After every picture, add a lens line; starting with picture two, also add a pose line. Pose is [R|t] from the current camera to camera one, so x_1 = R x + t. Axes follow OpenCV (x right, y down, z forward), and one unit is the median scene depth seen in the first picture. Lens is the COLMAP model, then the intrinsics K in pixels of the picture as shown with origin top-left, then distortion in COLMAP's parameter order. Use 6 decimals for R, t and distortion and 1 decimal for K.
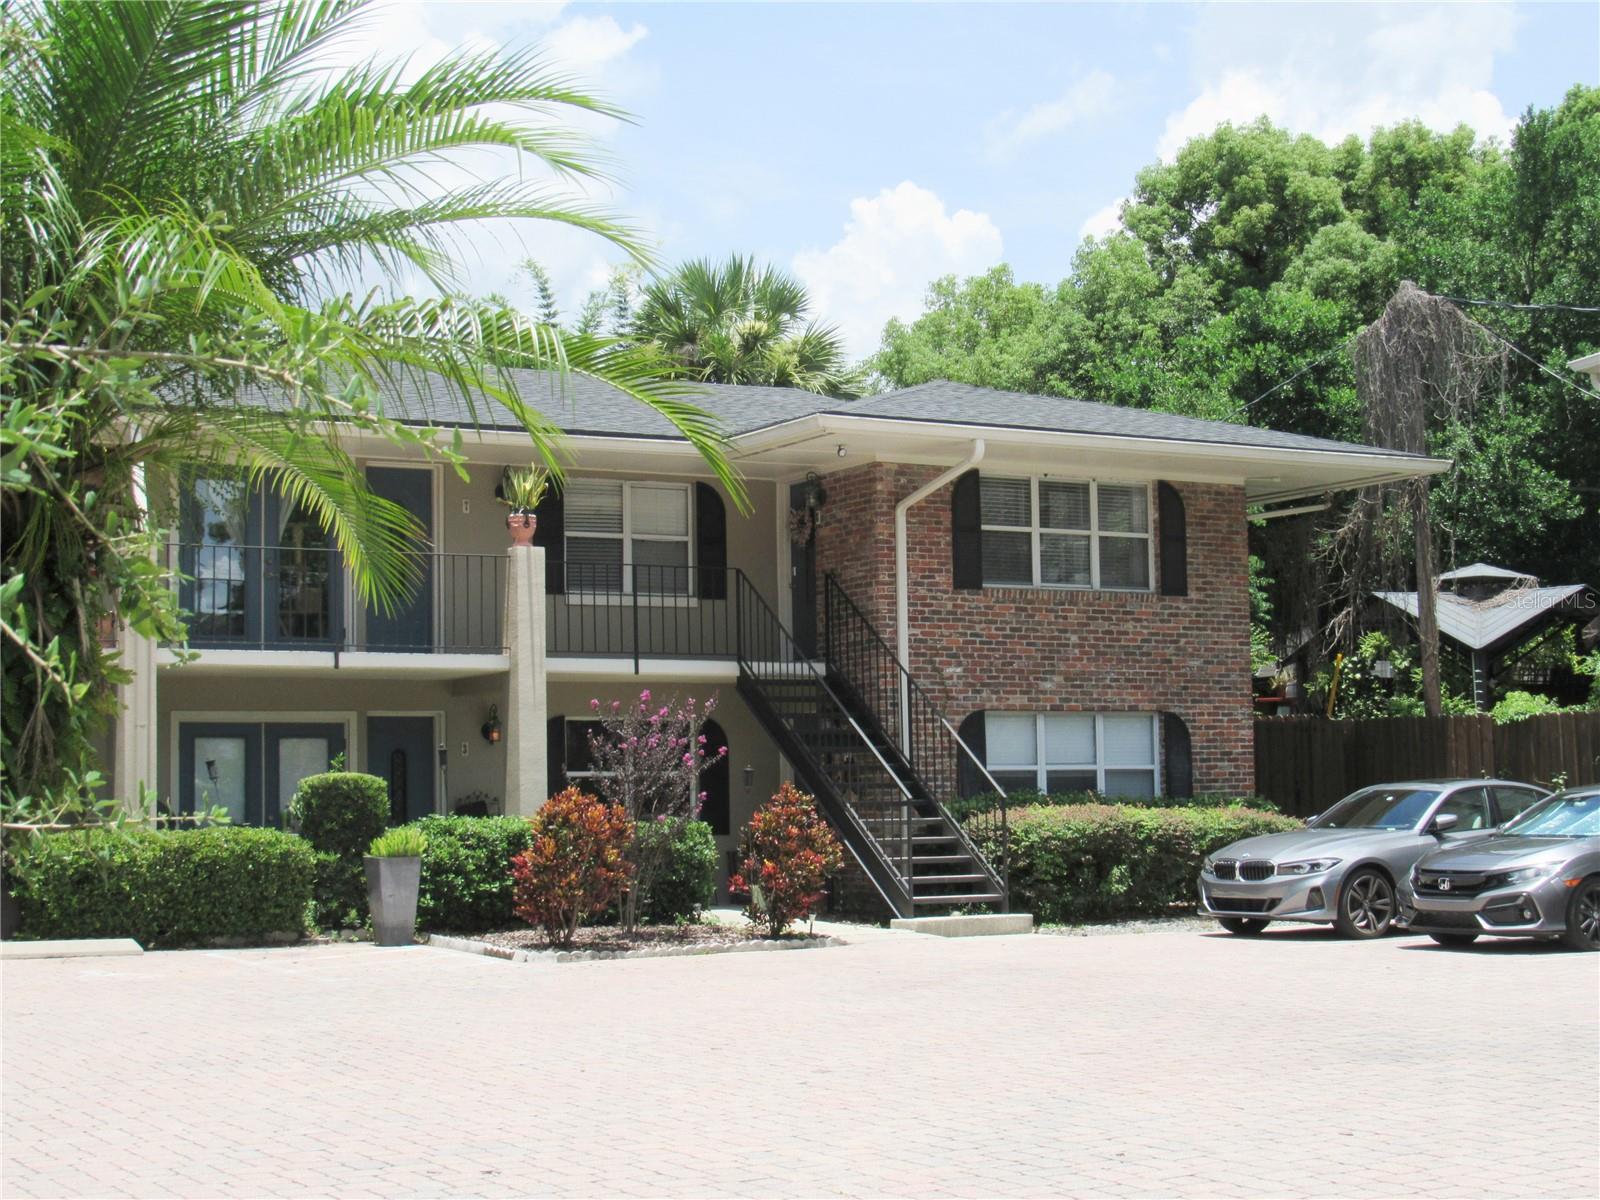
lens RADIAL K [[2697.3, 0, 788.1], [0, 2697.3, 596.7], [0, 0, 1]] dist [-0.079715, 0.000000]
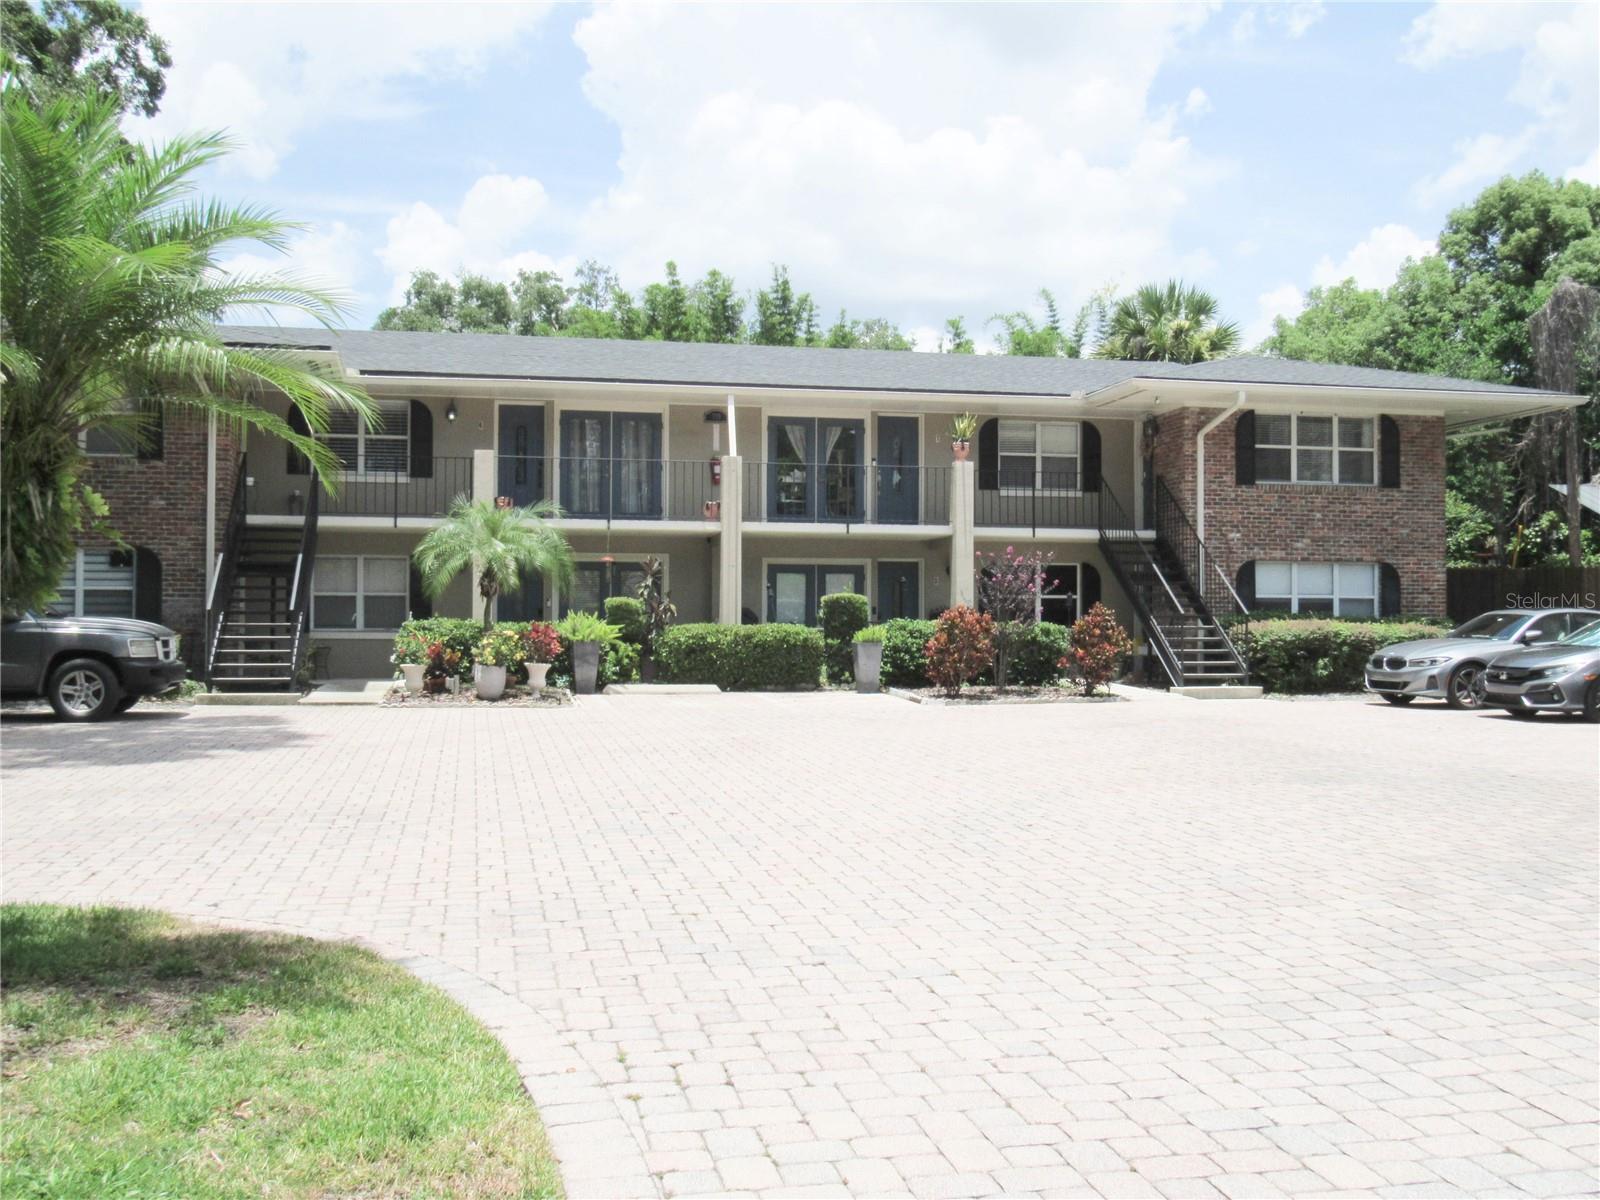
lens RADIAL K [[1587.4, 0, 796.3], [0, 1587.4, 604.4], [0, 0, 1]] dist [-0.014907, 0.000000]
pose [[0.948920, 0.015192, -0.315150, 0.118230], [0.007105, 0.997558, 0.069480, 0.000821], [0.315436, -0.068170, 0.946495, 0.016833]]
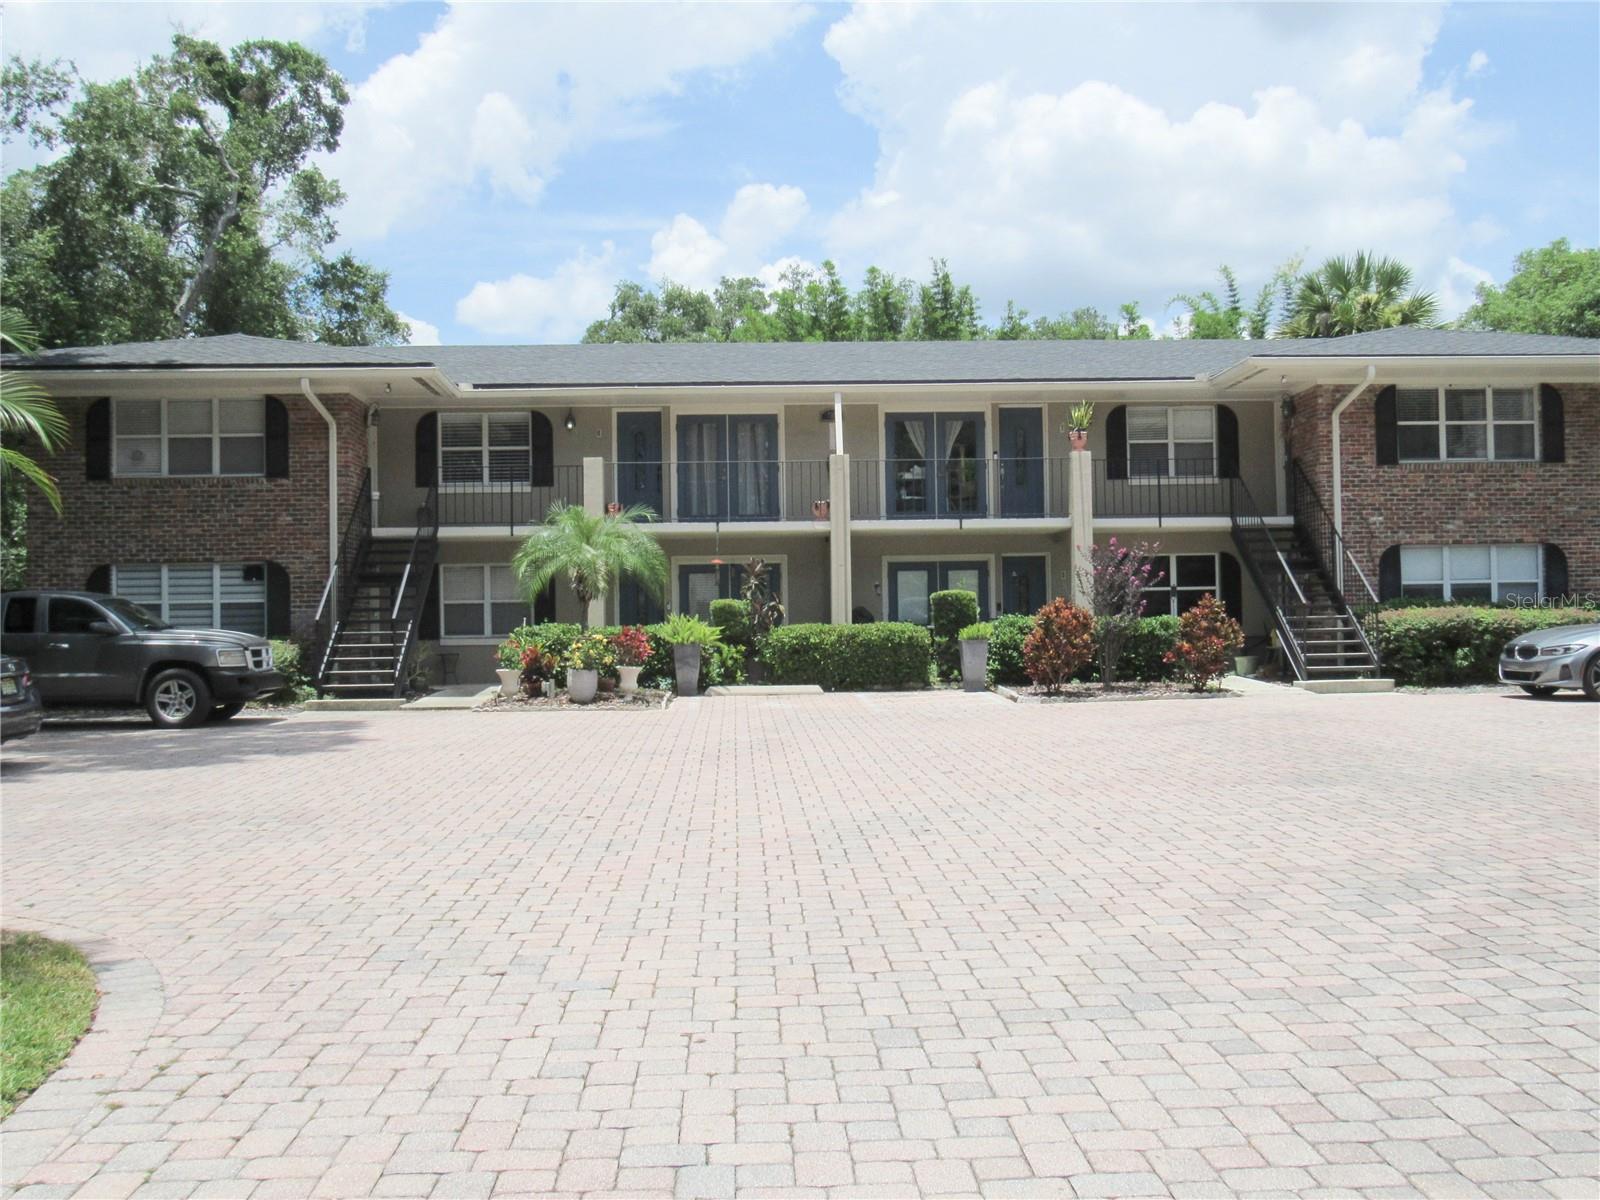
lens RADIAL K [[1587.4, 0, 801.3], [0, 1587.4, 601.3], [0, 0, 1]] dist [-0.014907, 0.000000]
pose [[0.884936, -0.005294, -0.465682, 0.200373], [0.039772, 0.997141, 0.064242, 0.003598], [0.464011, -0.075371, 0.882617, 0.060533]]
